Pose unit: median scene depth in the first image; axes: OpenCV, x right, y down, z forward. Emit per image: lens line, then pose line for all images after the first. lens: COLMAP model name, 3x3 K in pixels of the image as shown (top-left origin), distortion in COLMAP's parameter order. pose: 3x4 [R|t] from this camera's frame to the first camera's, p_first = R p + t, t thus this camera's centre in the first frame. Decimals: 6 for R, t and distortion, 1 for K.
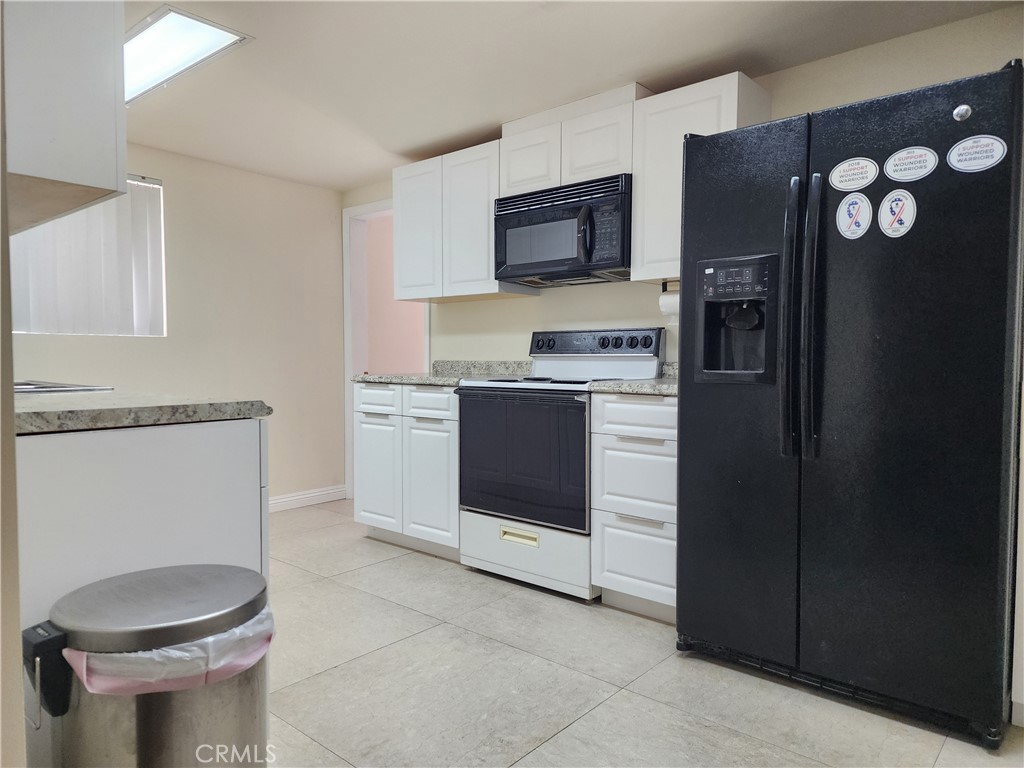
lens RADIAL K [[684.2, 0, 506.5], [0, 684.2, 383.0], [0, 0, 1]] dist [0.064883, -0.057142]
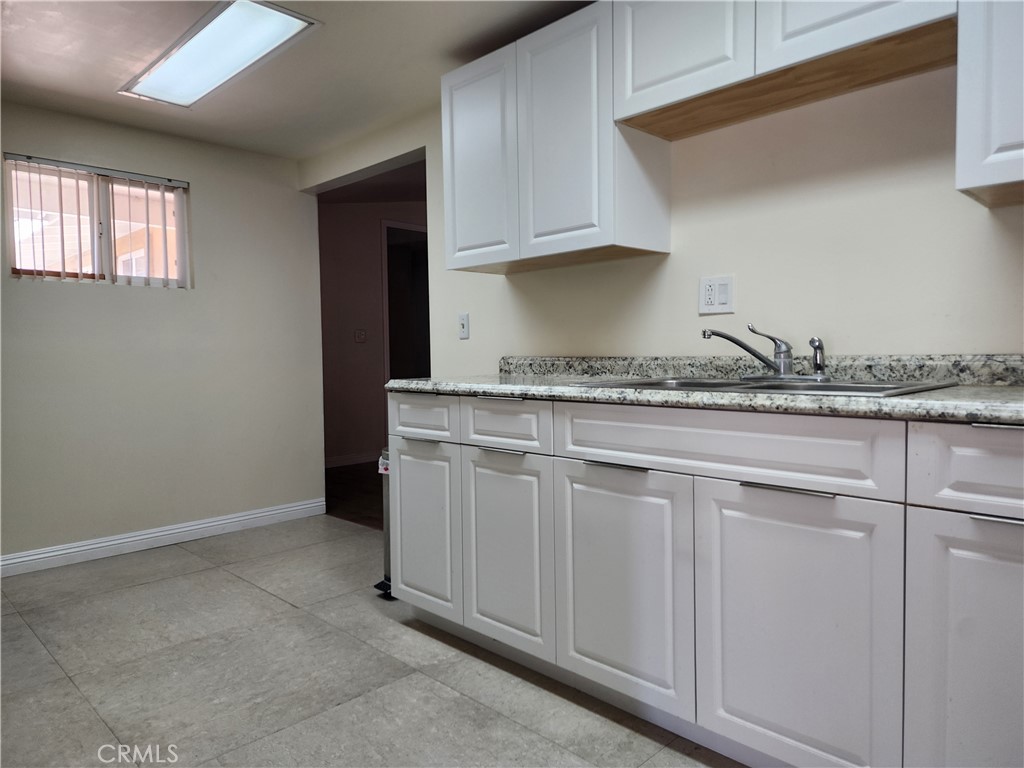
lens RADIAL K [[684.2, 0, 506.5], [0, 684.2, 382.2], [0, 0, 1]] dist [0.064883, -0.057142]
pose [[-0.997210, 0.006730, 0.074344, -0.487506], [0.013275, 0.996042, 0.087893, -0.068307], [-0.073459, 0.088634, -0.993352, 1.683524]]
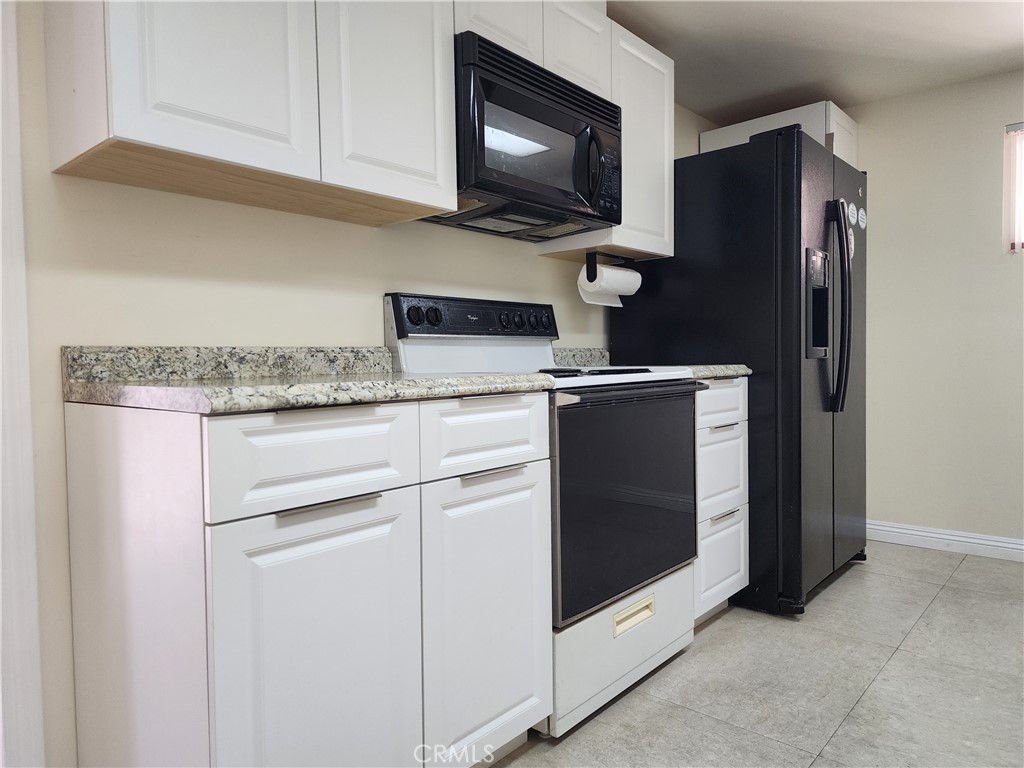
lens RADIAL K [[684.2, 0, 503.5], [0, 684.2, 386.8], [0, 0, 1]] dist [0.064883, -0.057142]
pose [[0.006528, -0.044028, 0.999009, -0.749771], [0.057186, 0.997412, 0.043584, -0.027283], [-0.998342, 0.056845, 0.009029, 1.350641]]
